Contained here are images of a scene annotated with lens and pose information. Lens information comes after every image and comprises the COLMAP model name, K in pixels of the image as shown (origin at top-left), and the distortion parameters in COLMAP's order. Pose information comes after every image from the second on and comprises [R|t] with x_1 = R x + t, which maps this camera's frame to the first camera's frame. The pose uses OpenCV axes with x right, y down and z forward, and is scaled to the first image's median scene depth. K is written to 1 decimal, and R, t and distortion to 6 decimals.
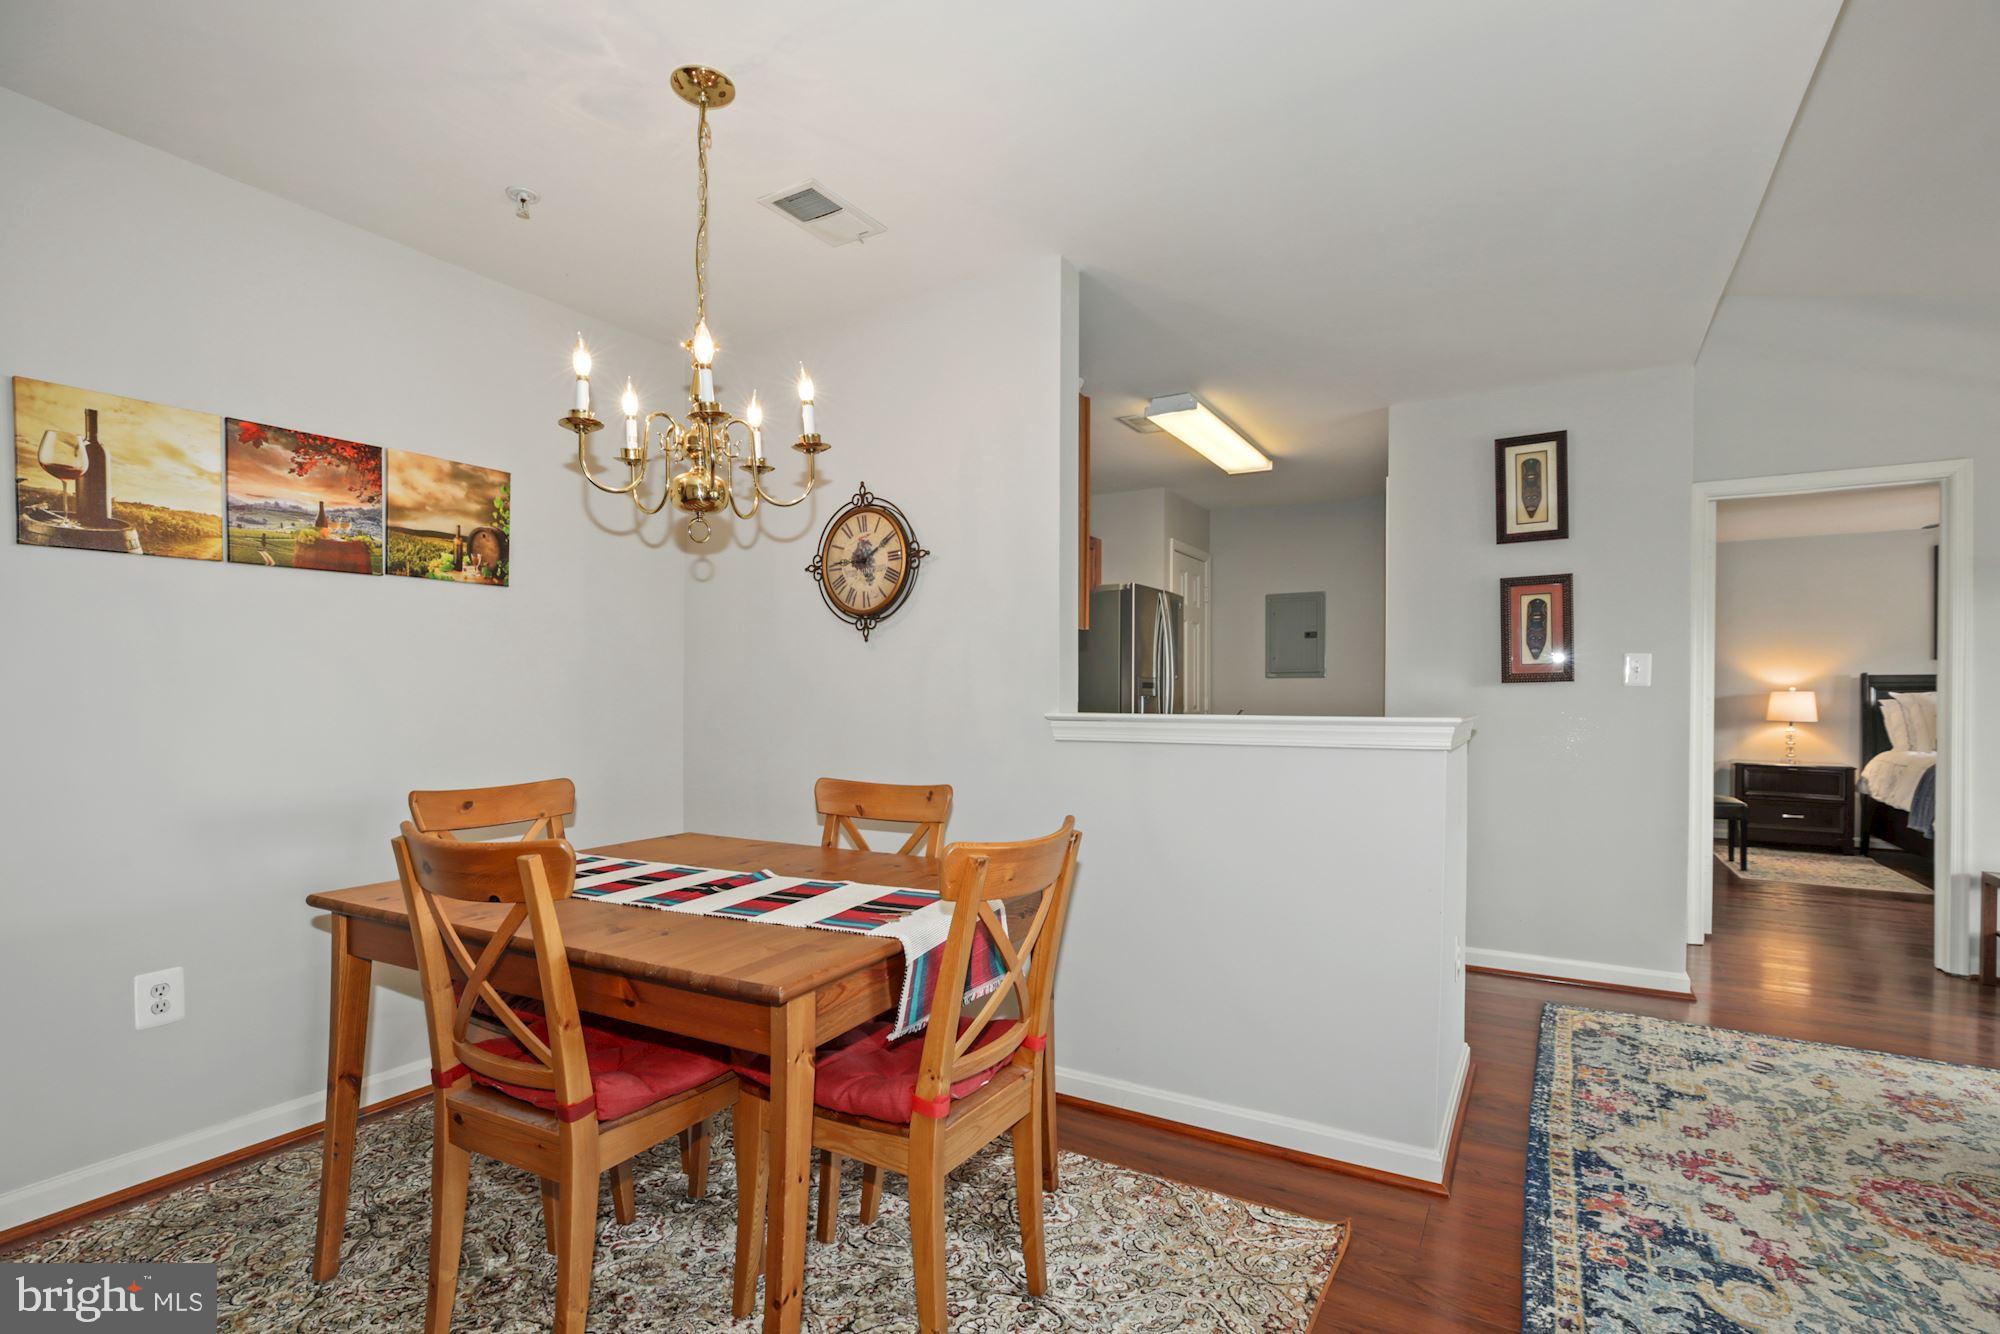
lens RADIAL K [[921.3, 0, 1002.2], [0, 921.3, 709.0], [0, 0, 1]] dist [-0.020961, 0.009998]
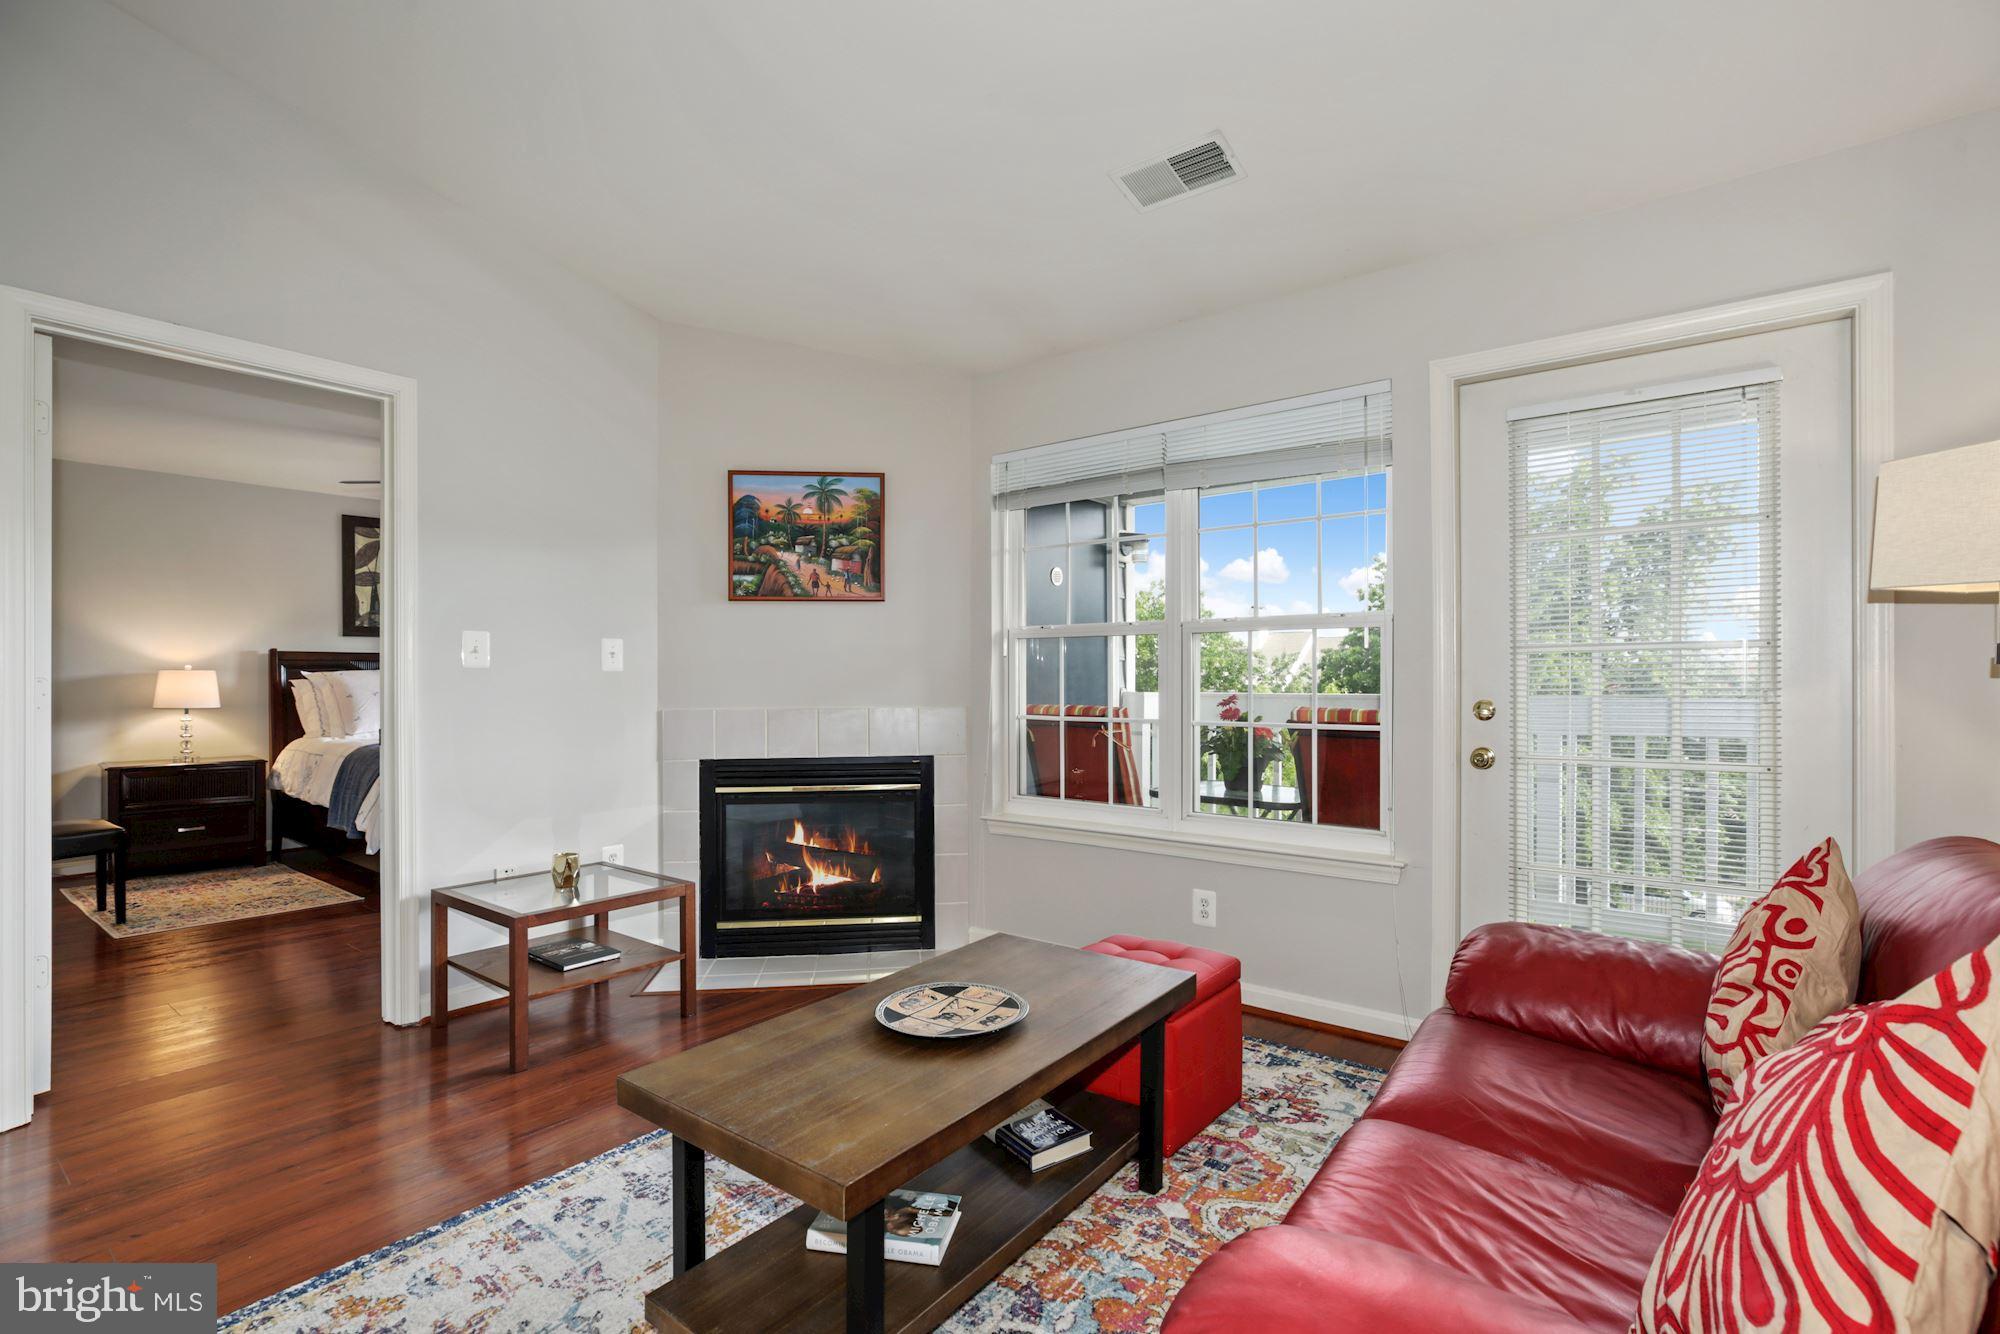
lens RADIAL K [[921.3, 0, 1017.9], [0, 921.3, 670.1], [0, 0, 1]] dist [-0.020961, 0.009998]
pose [[0.116046, 0.004115, 0.993235, 0.279699], [0.018857, 0.999802, -0.006345, -0.000926], [-0.993065, 0.019465, 0.115946, 0.327910]]
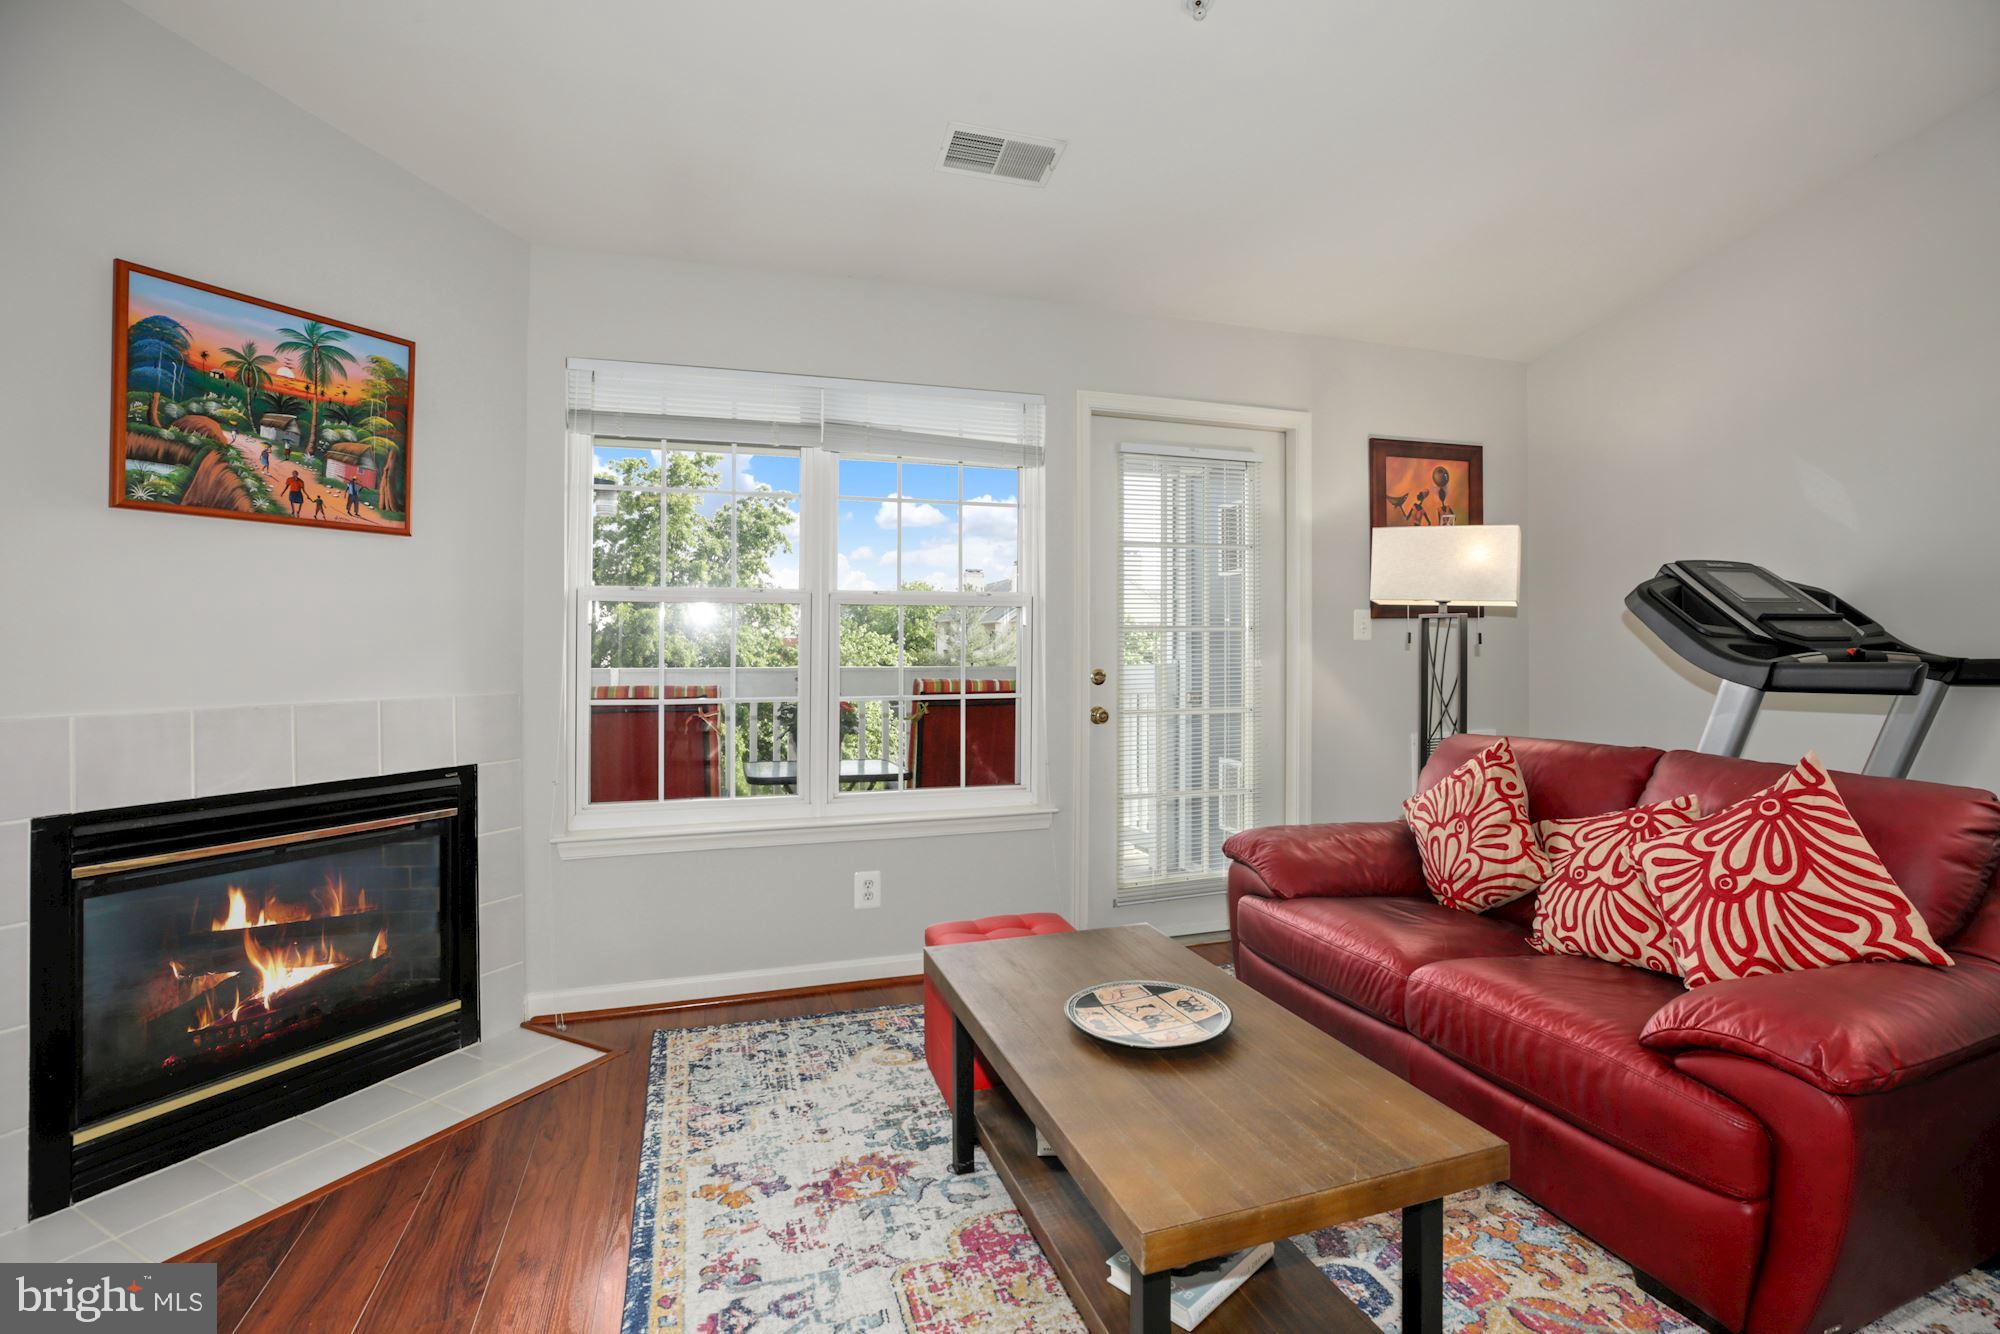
lens RADIAL K [[921.3, 0, 1002.5], [0, 921.3, 626.4], [0, 0, 1]] dist [-0.020961, 0.009998]
pose [[-0.748326, 0.012034, 0.663222, 0.479658], [0.009735, 0.999927, -0.007159, -0.010089], [-0.663259, 0.001100, -0.748389, 0.739262]]
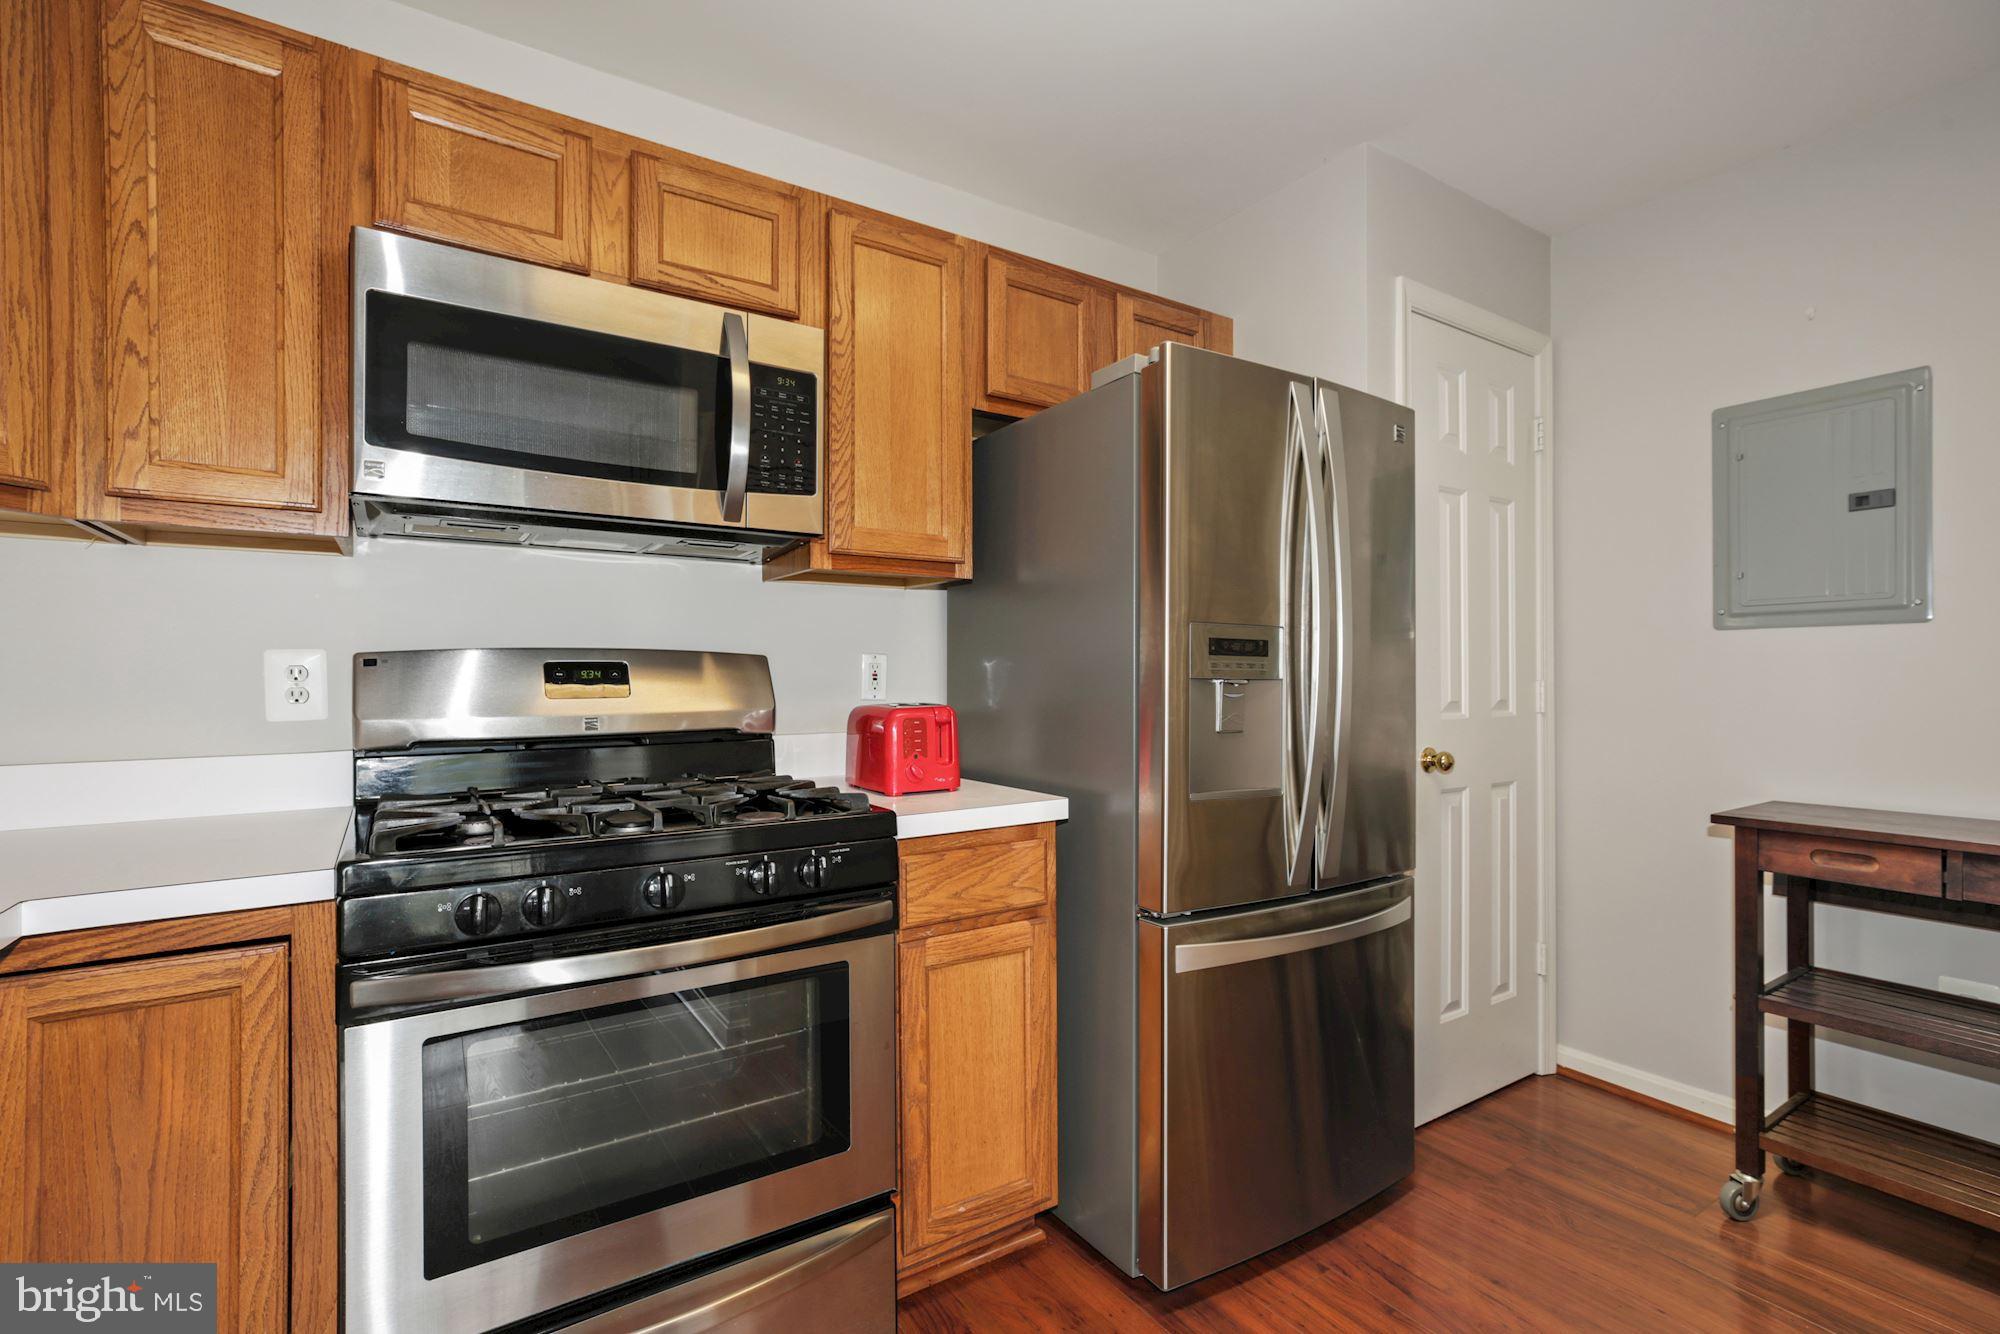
lens RADIAL K [[921.3, 0, 993.9], [0, 921.3, 671.8], [0, 0, 1]] dist [-0.020961, 0.009998]
pose [[0.898117, -0.007377, -0.439694, 0.264065], [-0.003976, 0.999682, -0.024895, -0.012414], [0.439738, 0.024107, 0.897802, 0.766649]]
